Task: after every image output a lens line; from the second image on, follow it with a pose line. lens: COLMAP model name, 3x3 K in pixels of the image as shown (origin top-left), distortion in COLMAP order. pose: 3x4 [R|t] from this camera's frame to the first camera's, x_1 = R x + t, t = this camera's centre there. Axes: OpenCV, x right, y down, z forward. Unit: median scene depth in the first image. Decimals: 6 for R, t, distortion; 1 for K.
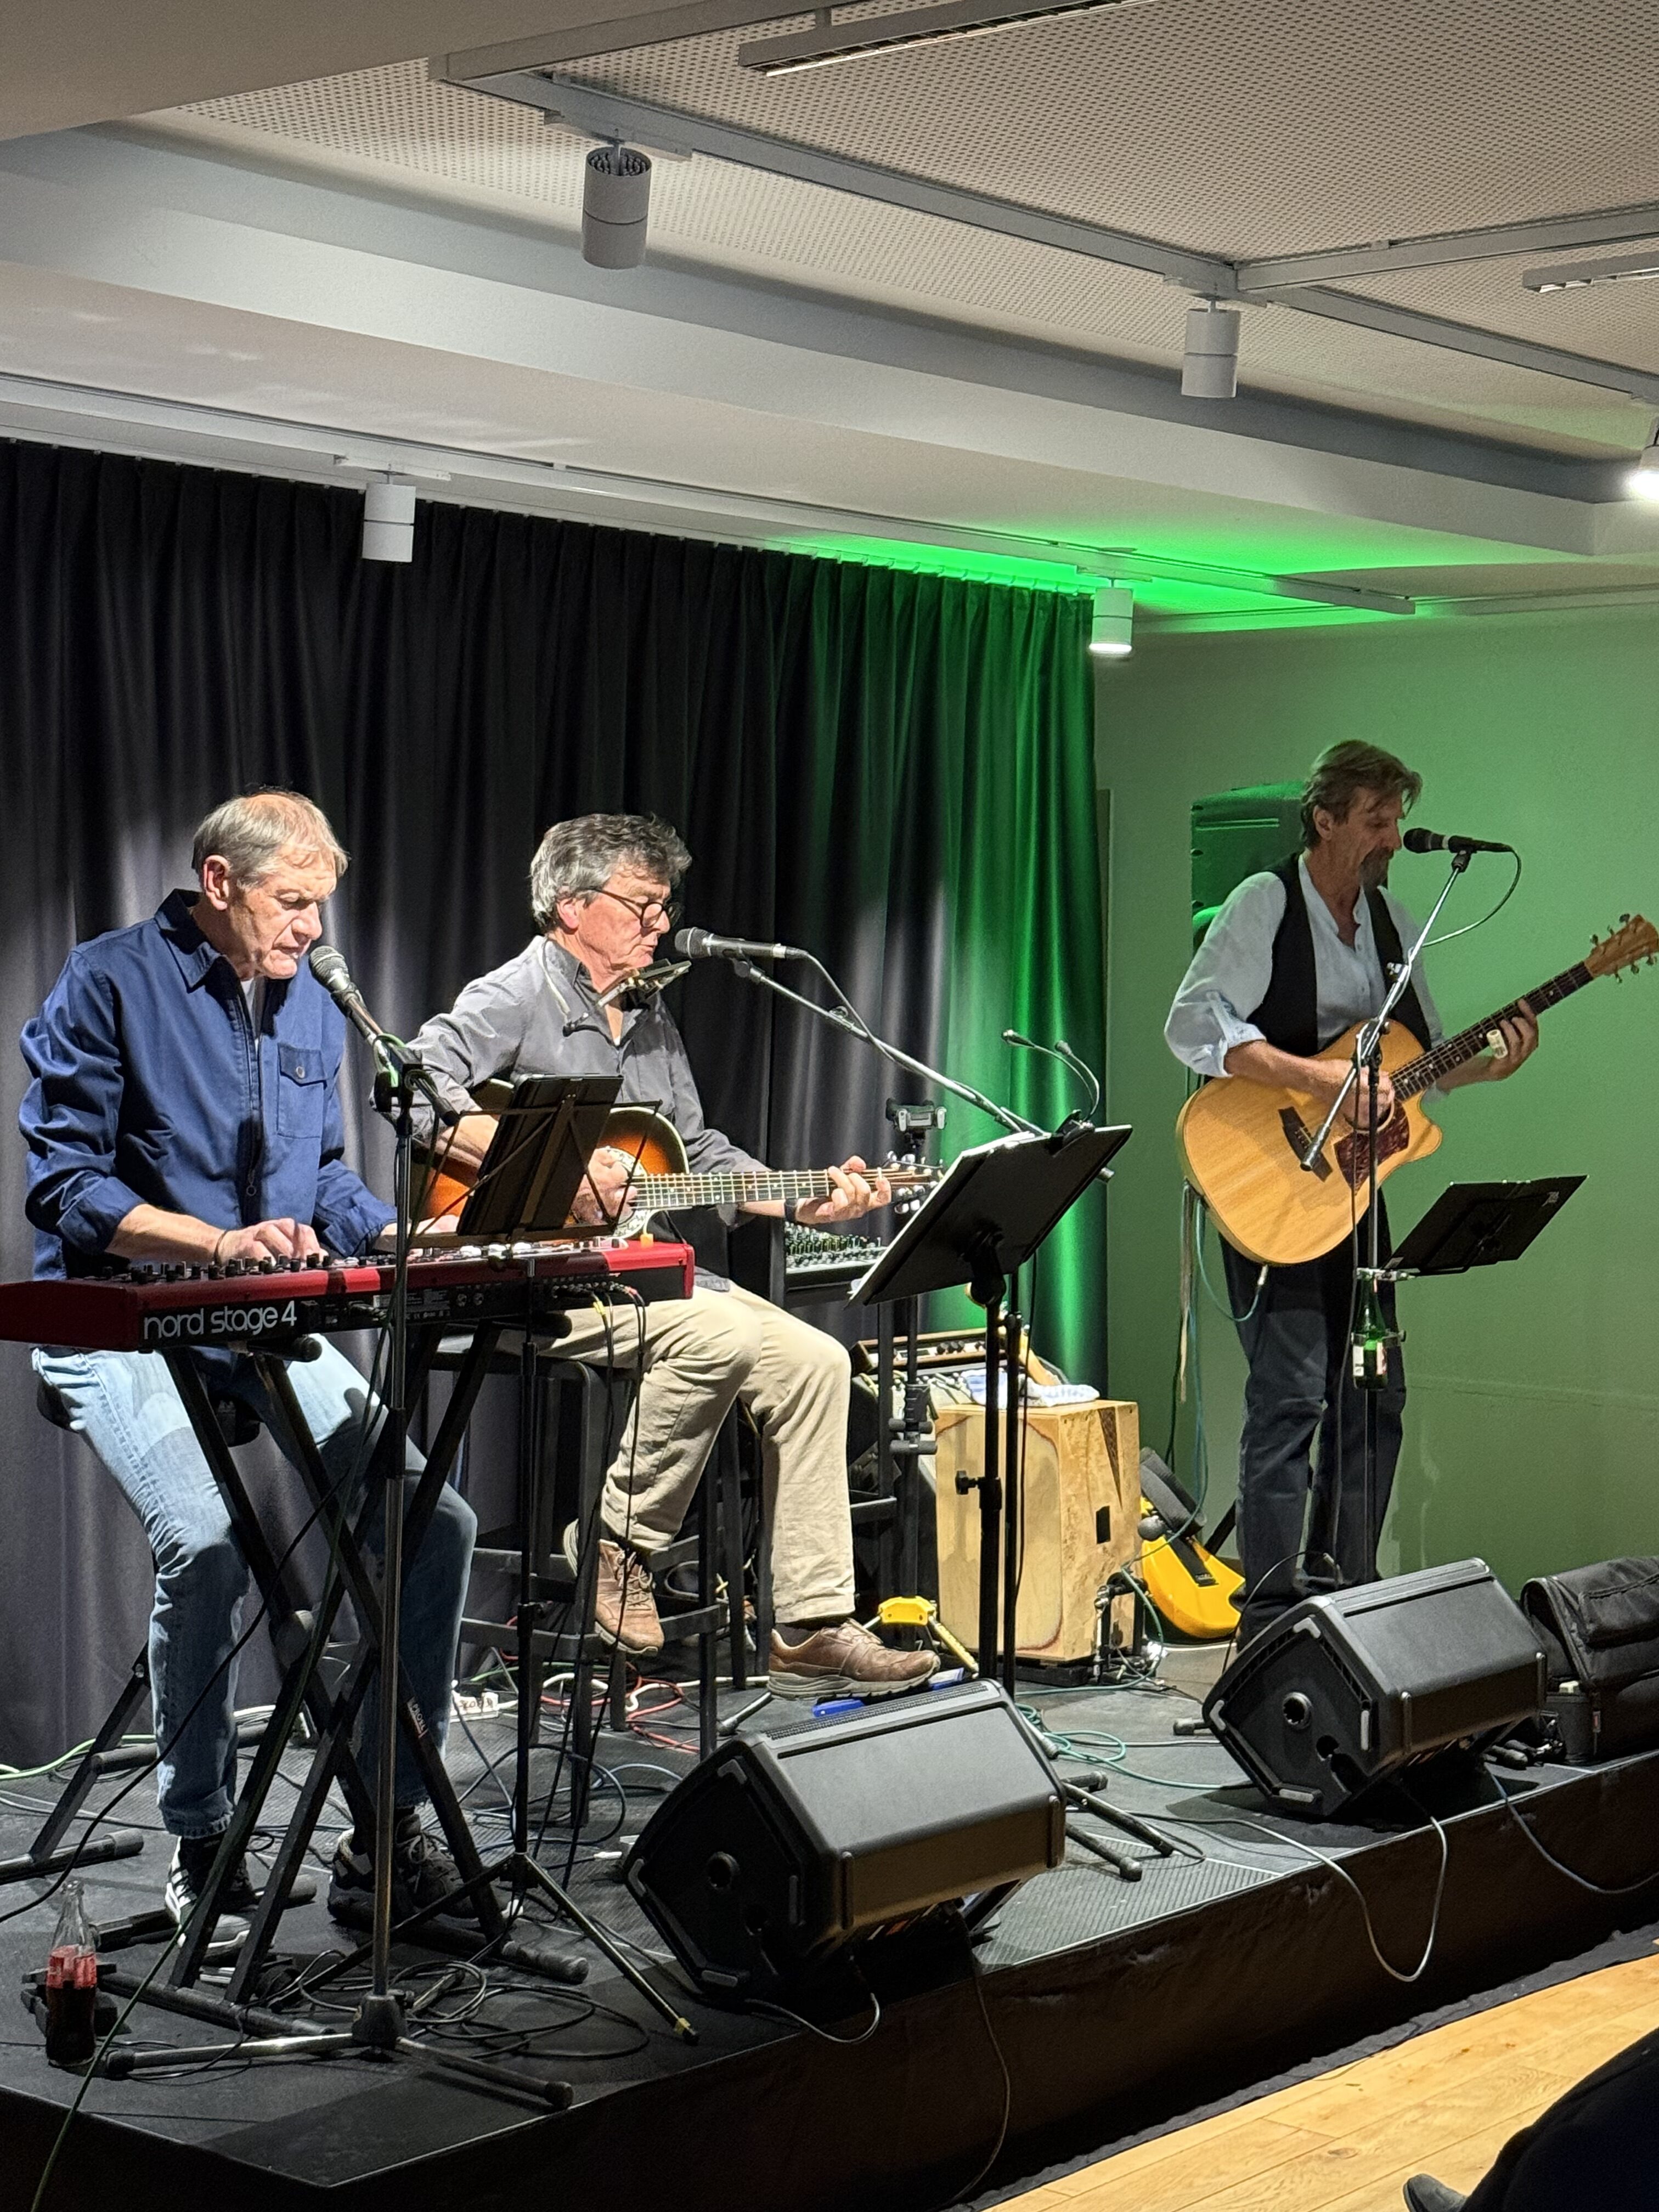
lens RADIAL K [[3691.1, 0, 829.5], [0, 3691.1, 1106.0], [0, 0, 1]] dist [0.137539, 0.032331]
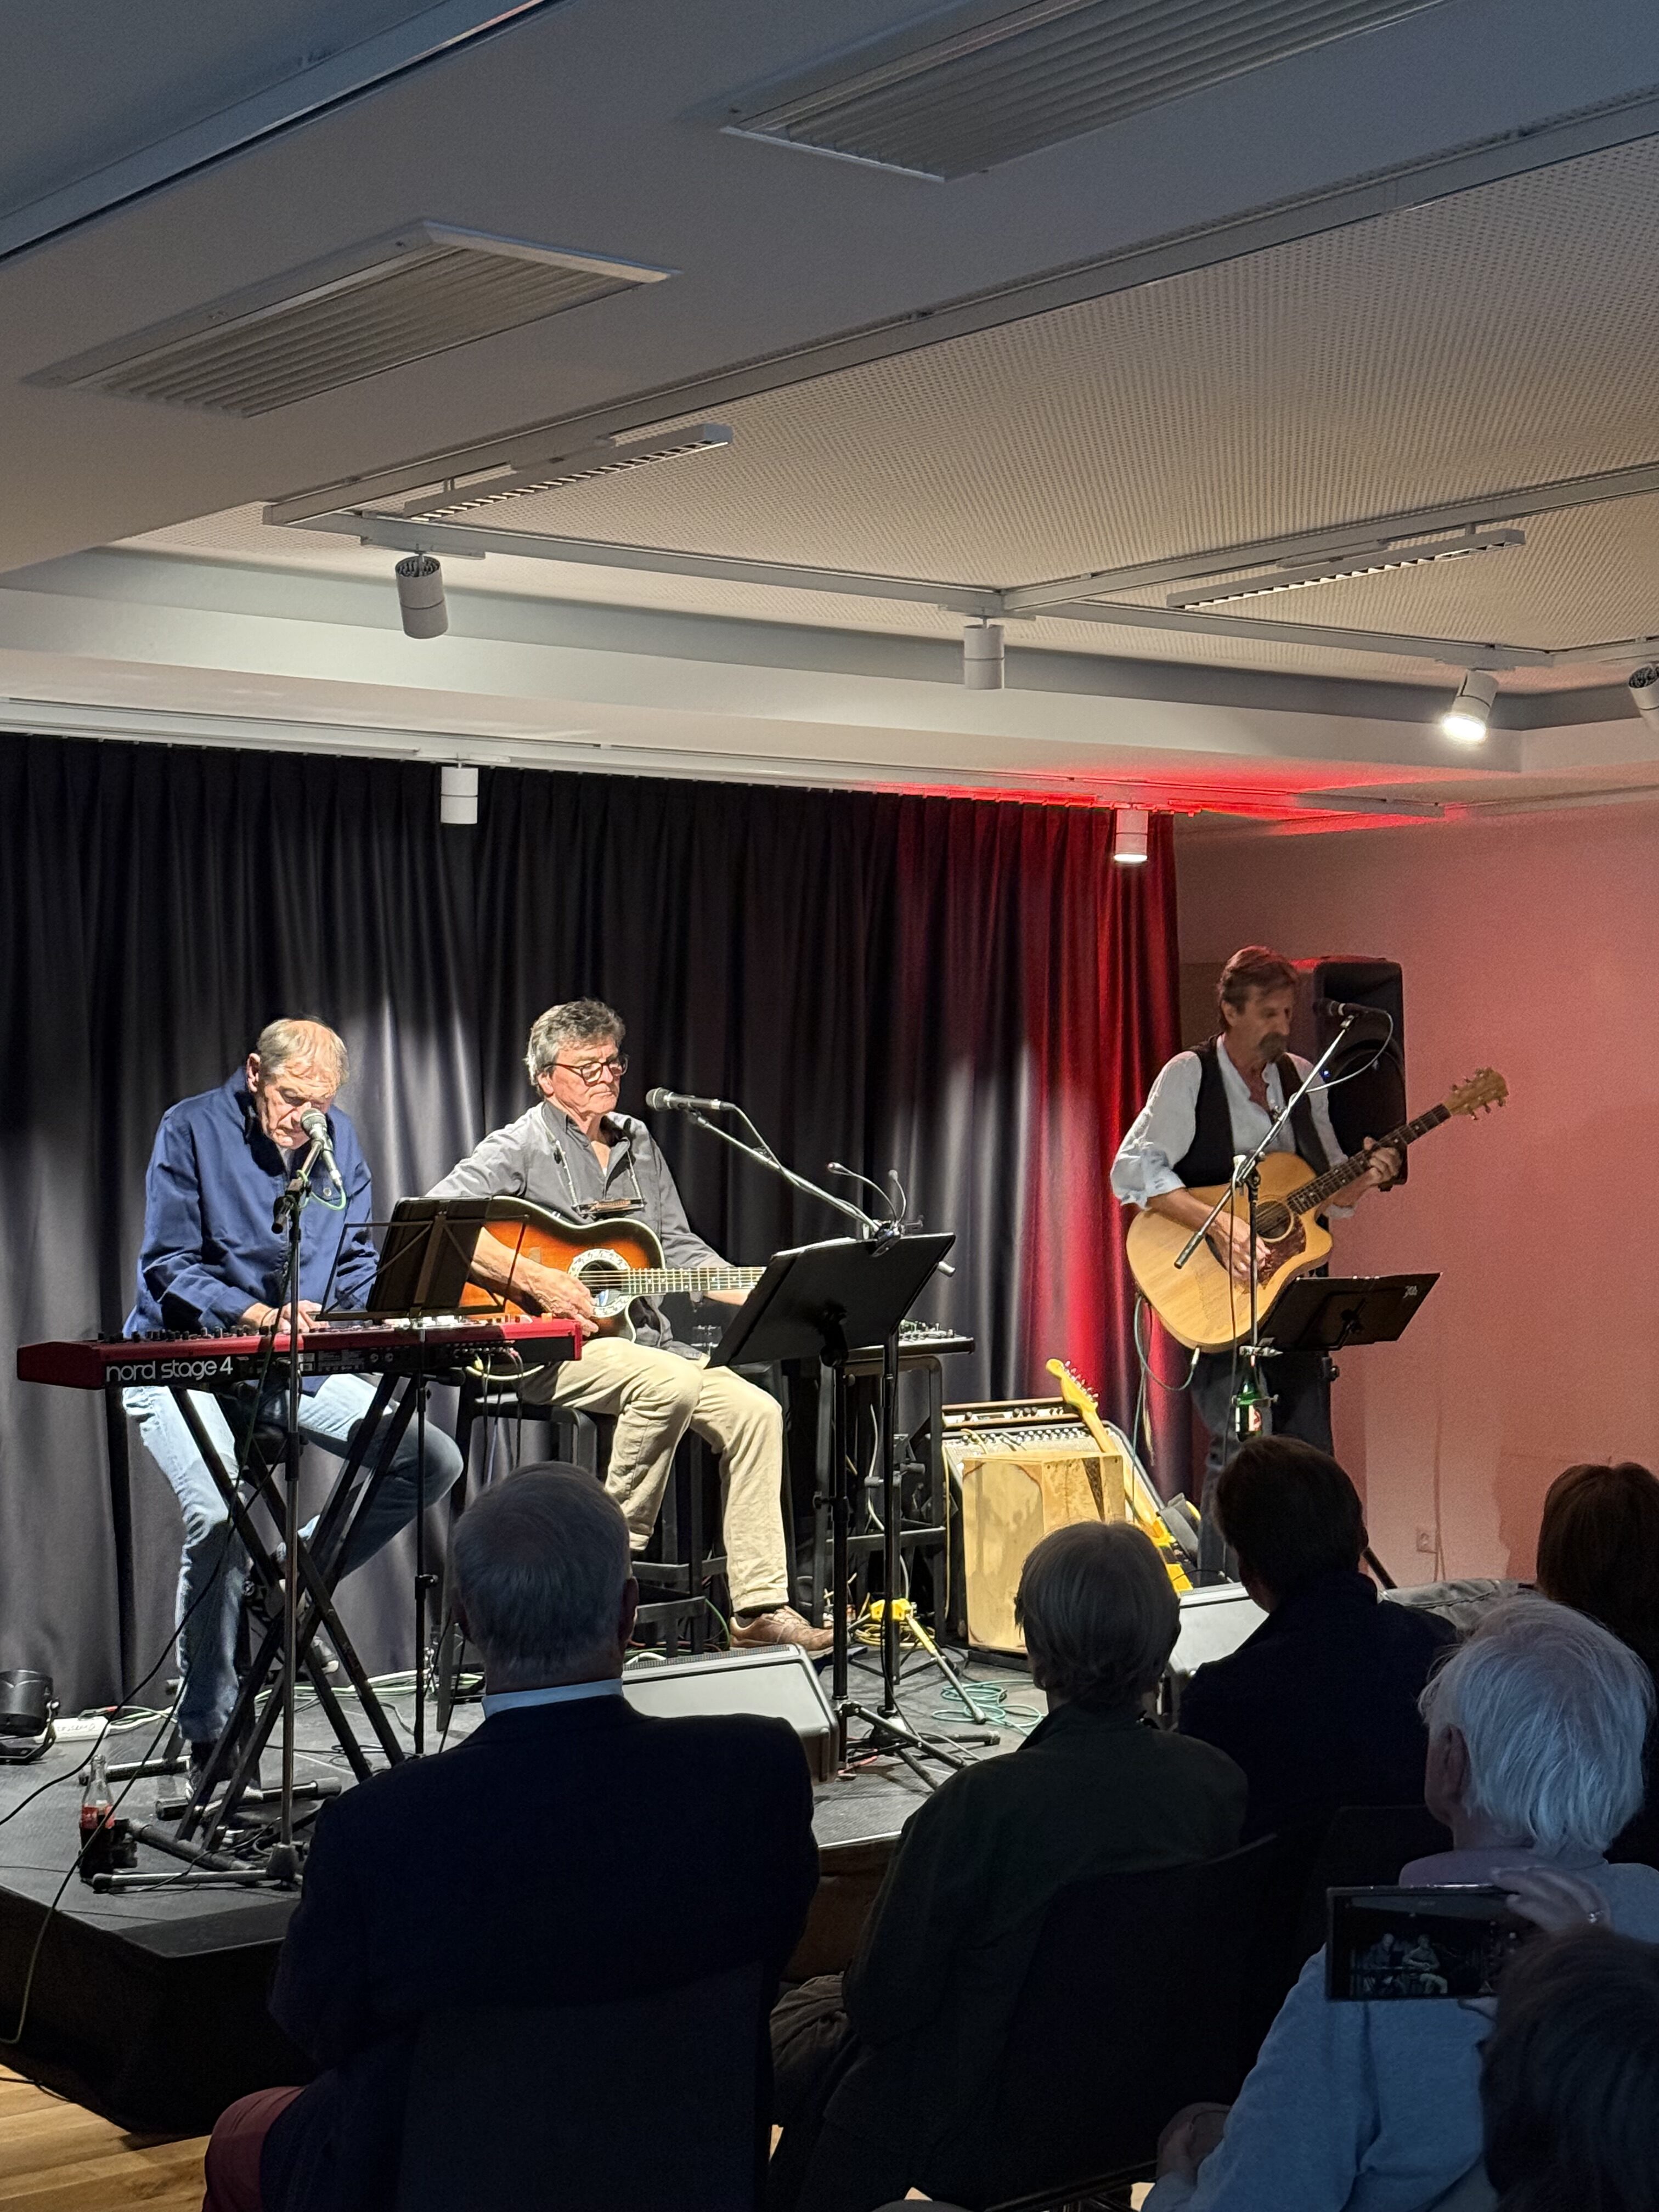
lens RADIAL K [[3336.5, 0, 829.5], [0, 3336.5, 1106.0], [0, 0, 1]] dist [0.084642, 0.012006]
pose [[0.976004, -0.012487, -0.217393, 0.288674], [0.004529, 0.999302, -0.037068, 0.003680], [0.217704, 0.035194, 0.975380, -0.171975]]
